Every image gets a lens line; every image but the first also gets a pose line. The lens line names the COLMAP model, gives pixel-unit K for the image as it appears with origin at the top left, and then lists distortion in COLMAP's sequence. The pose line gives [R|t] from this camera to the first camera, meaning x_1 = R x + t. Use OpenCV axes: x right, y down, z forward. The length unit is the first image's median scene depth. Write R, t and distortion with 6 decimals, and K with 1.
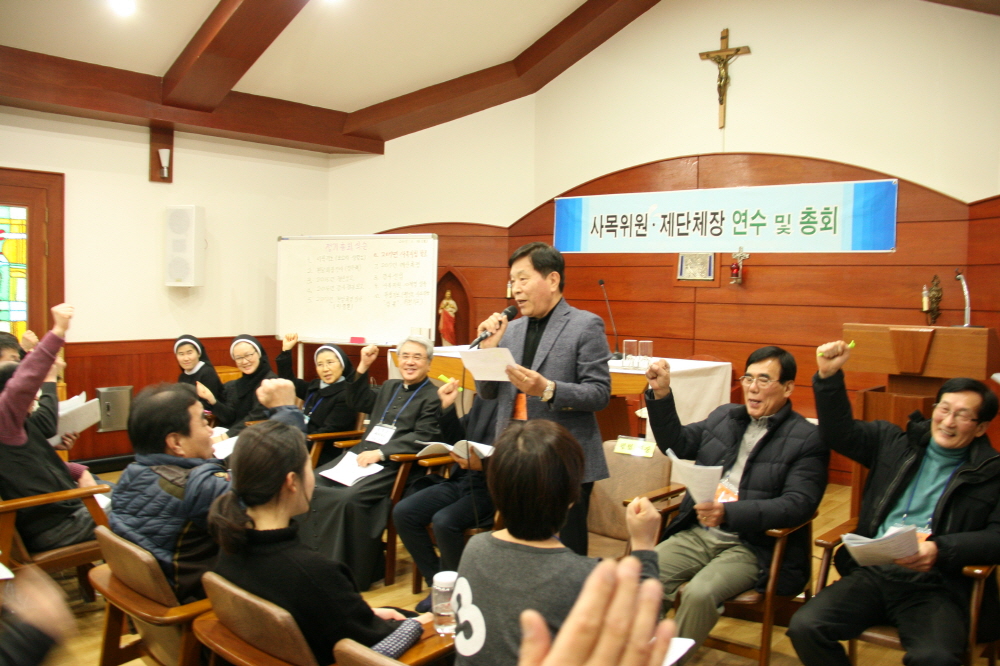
lens RADIAL K [[831.6, 0, 494.5], [0, 831.6, 337.1], [0, 0, 1]] dist [-0.190572, 0.158761]
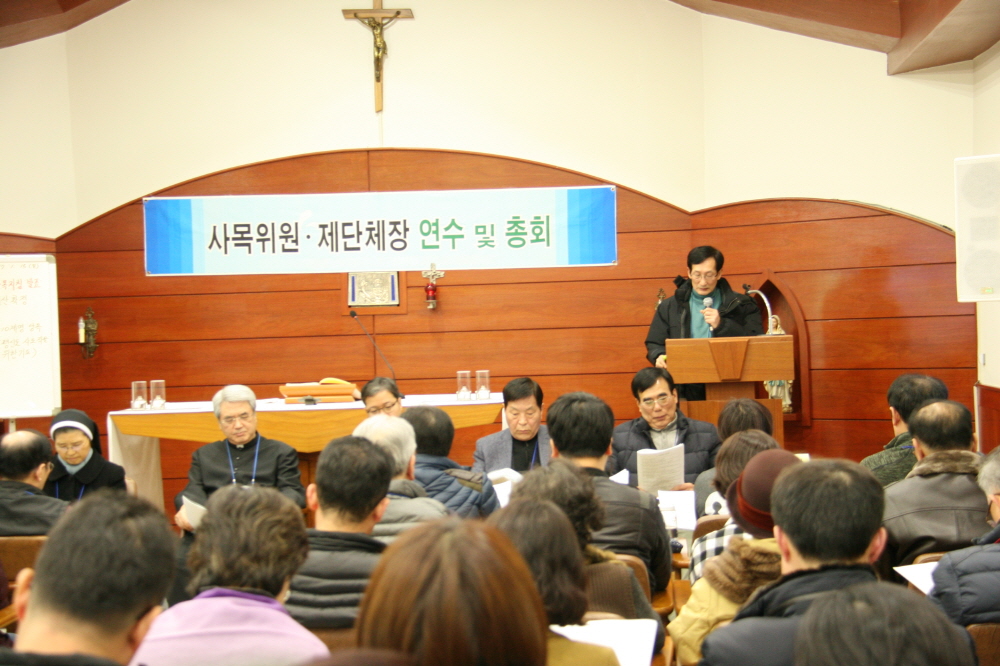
lens RADIAL K [[1752.4, 0, 495.9], [0, 1752.4, 341.9], [0, 0, 1]] dist [0.293227, 0.000000]
pose [[0.795658, -0.051767, 0.603529, -0.709662], [0.078822, 0.996718, -0.018423, 0.006713], [-0.600595, 0.062230, 0.797128, -0.443507]]
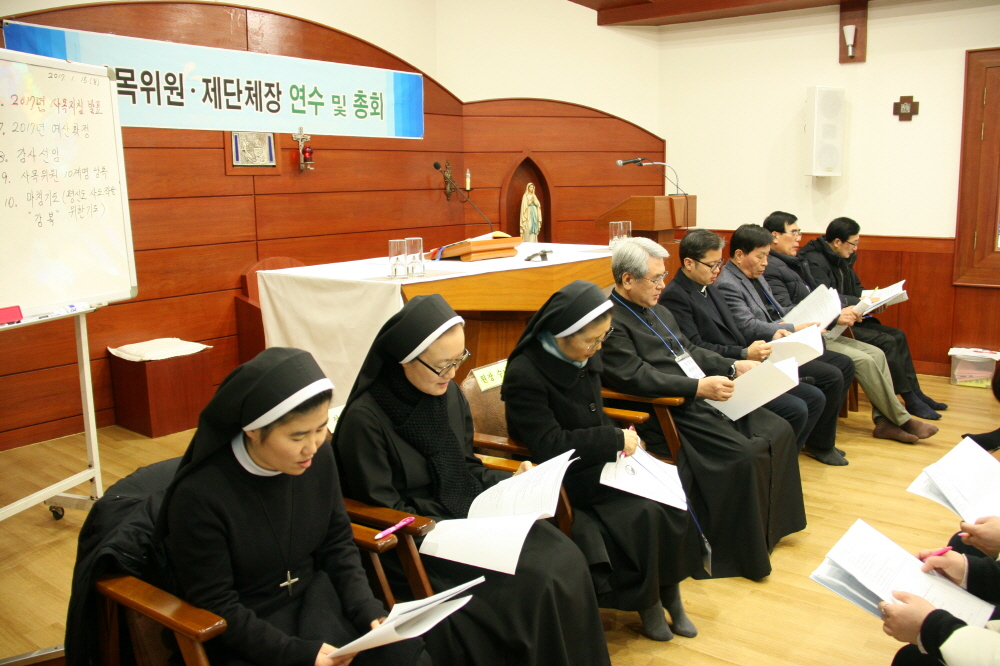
lens RADIAL K [[831.6, 0, 500.3], [0, 831.6, 339.4], [0, 0, 1]] dist [-0.190572, 0.158761]
pose [[-0.068439, -0.196100, 0.978193, -0.592006], [0.069530, 0.977170, 0.200760, -0.047623], [-0.995229, 0.081754, -0.053242, 0.832159]]
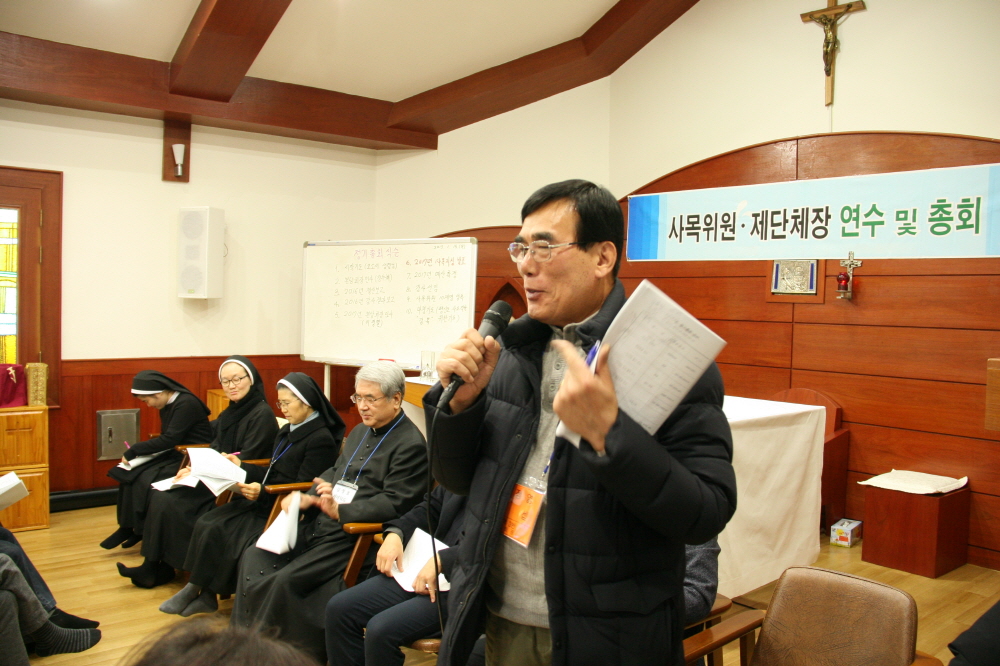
lens RADIAL K [[831.6, 0, 501.5], [0, 831.6, 331.3], [0, 0, 1]] dist [-0.190572, 0.158761]
pose [[0.989415, 0.010336, -0.144748, 0.079817], [-0.013698, 0.999659, -0.022253, -0.011913], [0.144468, 0.024000, 0.989218, 0.182404]]
